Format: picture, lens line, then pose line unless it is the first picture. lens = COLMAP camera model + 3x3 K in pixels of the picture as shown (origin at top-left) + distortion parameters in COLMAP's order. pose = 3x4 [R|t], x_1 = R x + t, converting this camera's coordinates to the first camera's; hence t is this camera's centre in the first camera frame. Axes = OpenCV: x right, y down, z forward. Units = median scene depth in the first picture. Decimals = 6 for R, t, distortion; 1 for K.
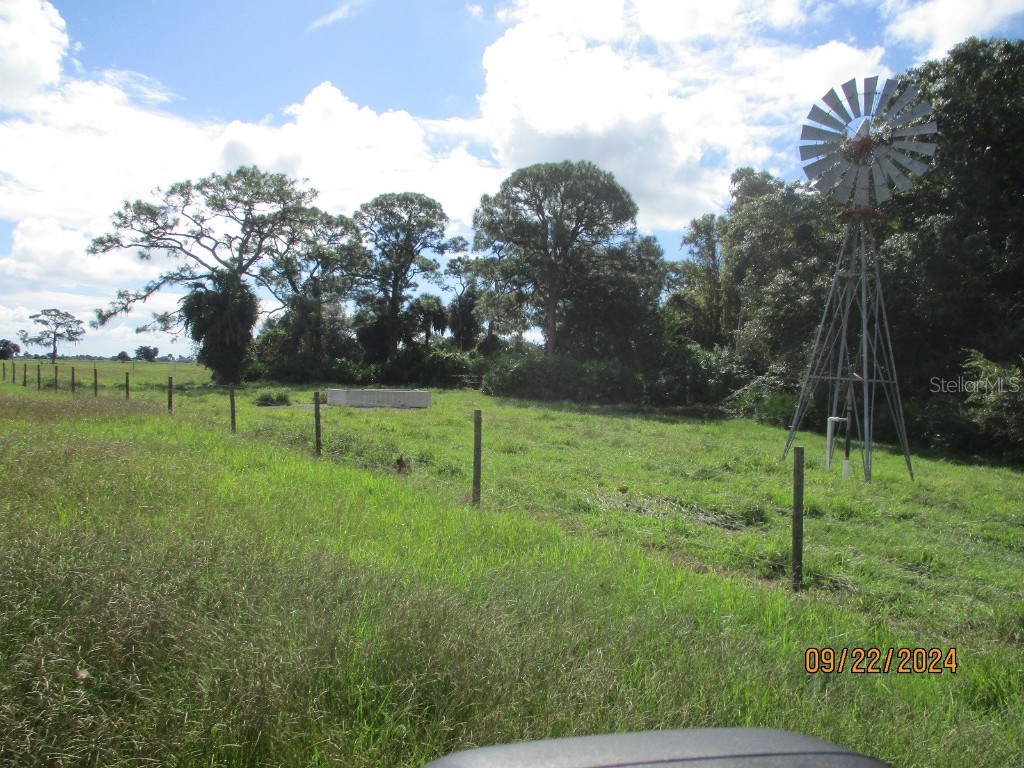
lens RADIAL K [[847.3, 0, 517.0], [0, 847.3, 352.2], [0, 0, 1]] dist [-0.034135, 0.018721]
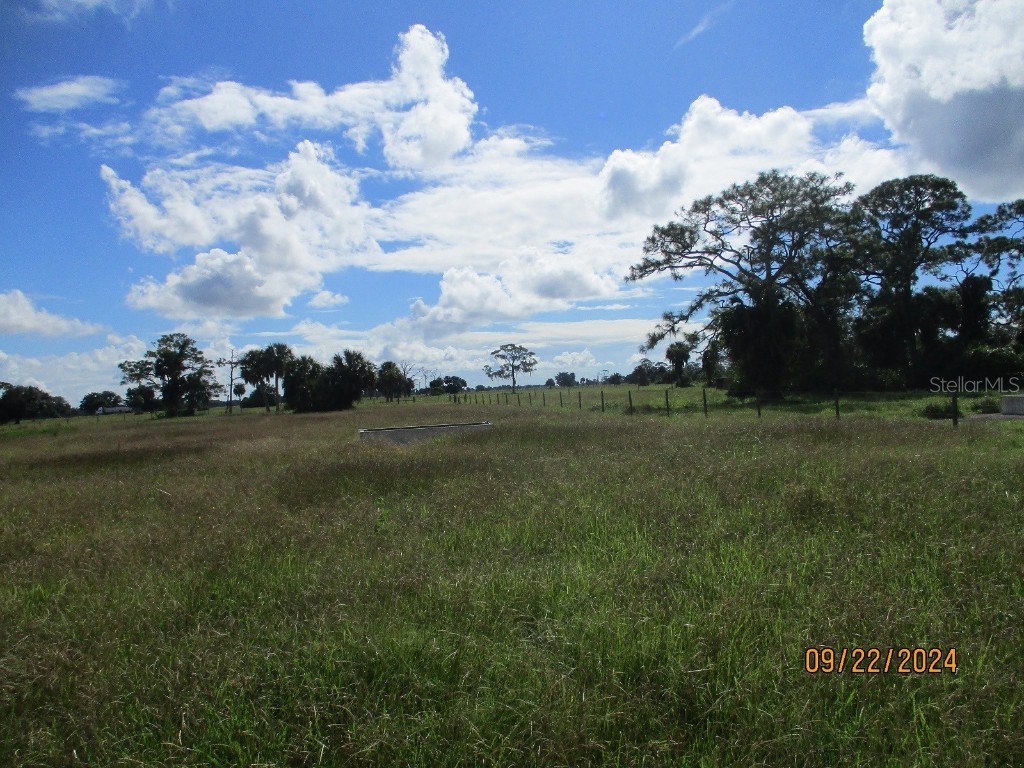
lens RADIAL K [[847.3, 0, 517.0], [0, 847.3, 352.2], [0, 0, 1]] dist [-0.034135, 0.018721]
pose [[0.897359, -0.090185, -0.431988, -0.169914], [0.083634, 0.995910, -0.034184, -0.005421], [0.433304, -0.005454, 0.901231, 0.004129]]
